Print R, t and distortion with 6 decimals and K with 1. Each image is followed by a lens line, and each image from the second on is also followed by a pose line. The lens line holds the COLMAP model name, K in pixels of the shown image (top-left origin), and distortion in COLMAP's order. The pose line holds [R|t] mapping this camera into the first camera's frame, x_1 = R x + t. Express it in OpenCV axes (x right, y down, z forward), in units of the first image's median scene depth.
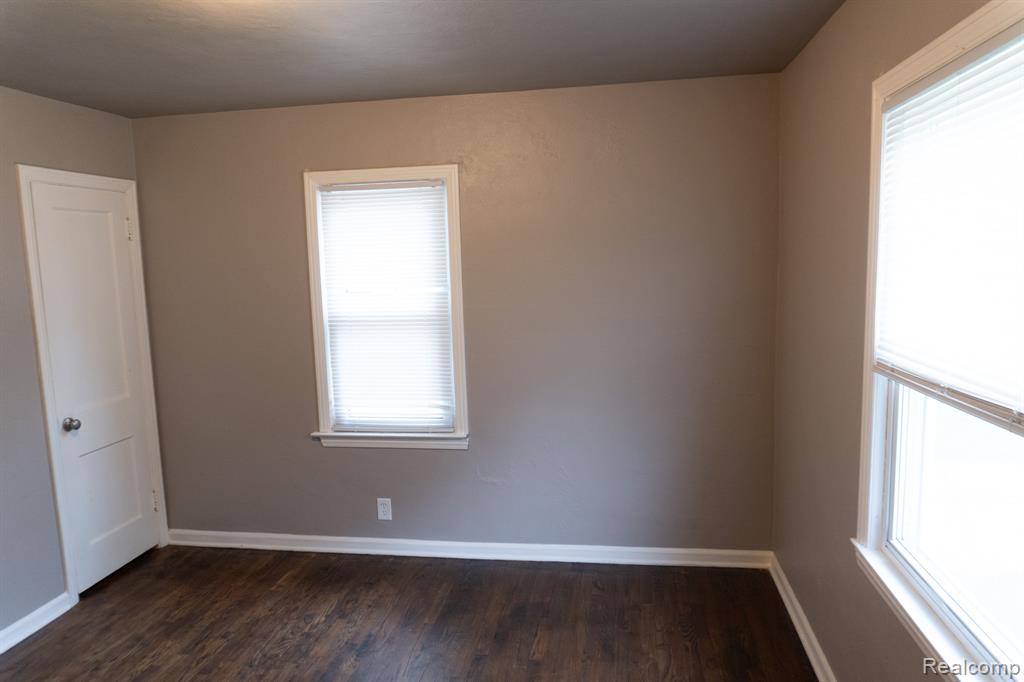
lens RADIAL K [[686.8, 0, 516.5], [0, 686.8, 340.8], [0, 0, 1]] dist [-0.011606, -0.010002]
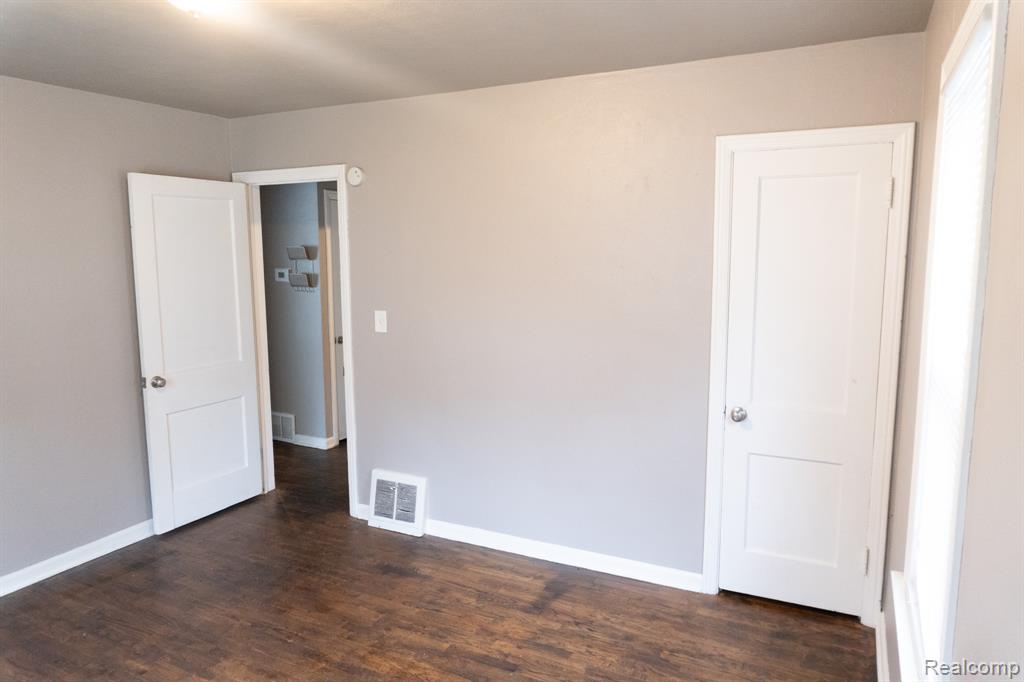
lens RADIAL K [[686.8, 0, 509.7], [0, 686.8, 344.3], [0, 0, 1]] dist [-0.011606, -0.010002]
pose [[-0.314959, 0.165638, -0.934540, 0.257656], [-0.097439, 0.973808, 0.205437, -0.114805], [0.944090, 0.155764, -0.290570, 0.841053]]
